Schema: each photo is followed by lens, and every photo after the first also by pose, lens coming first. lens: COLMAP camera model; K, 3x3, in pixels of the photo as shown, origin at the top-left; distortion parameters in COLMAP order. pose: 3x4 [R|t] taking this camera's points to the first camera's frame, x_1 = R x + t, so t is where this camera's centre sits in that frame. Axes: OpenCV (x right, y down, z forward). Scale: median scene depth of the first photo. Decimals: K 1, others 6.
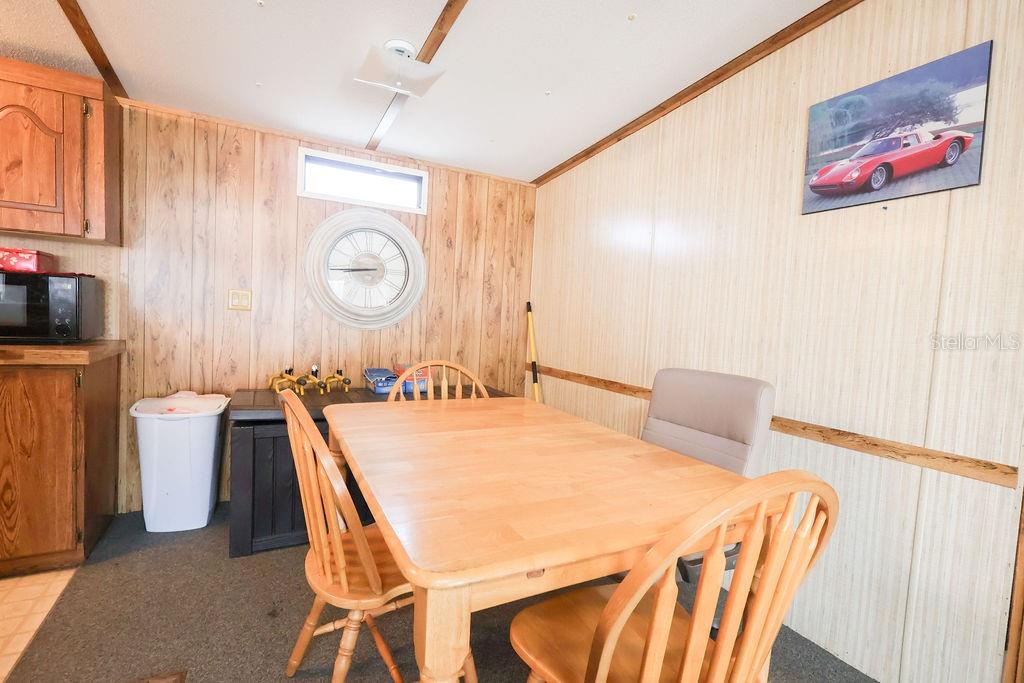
lens RADIAL K [[471.5, 0, 513.1], [0, 471.5, 344.0], [0, 0, 1]] dist [-0.002756, 0.001015]
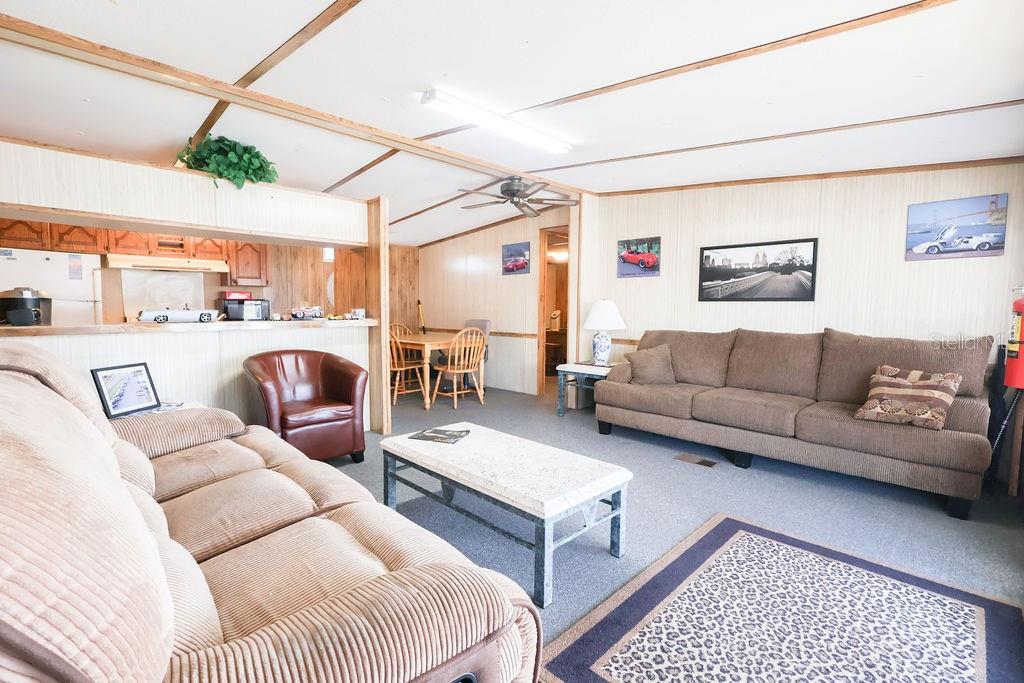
lens RADIAL K [[471.5, 0, 513.1], [0, 471.5, 344.0], [0, 0, 1]] dist [-0.002756, 0.001015]
pose [[0.956756, -0.069117, 0.282560, -0.224219], [0.060716, 0.997417, 0.038391, 0.071692], [-0.284483, -0.019574, 0.958481, -1.536351]]
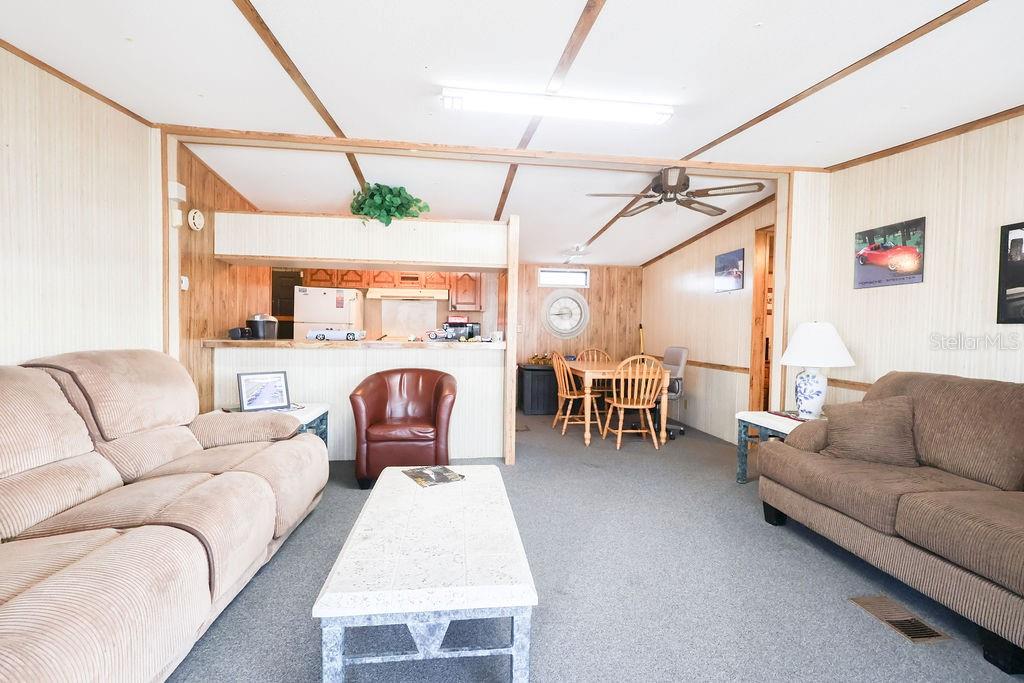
lens RADIAL K [[471.5, 0, 513.1], [0, 471.5, 344.0], [0, 0, 1]] dist [-0.002756, 0.001015]
pose [[0.932916, -0.027037, -0.359079, 0.301355], [0.013293, 0.999083, -0.040689, 0.088019], [0.359850, 0.033186, 0.932420, -1.325272]]
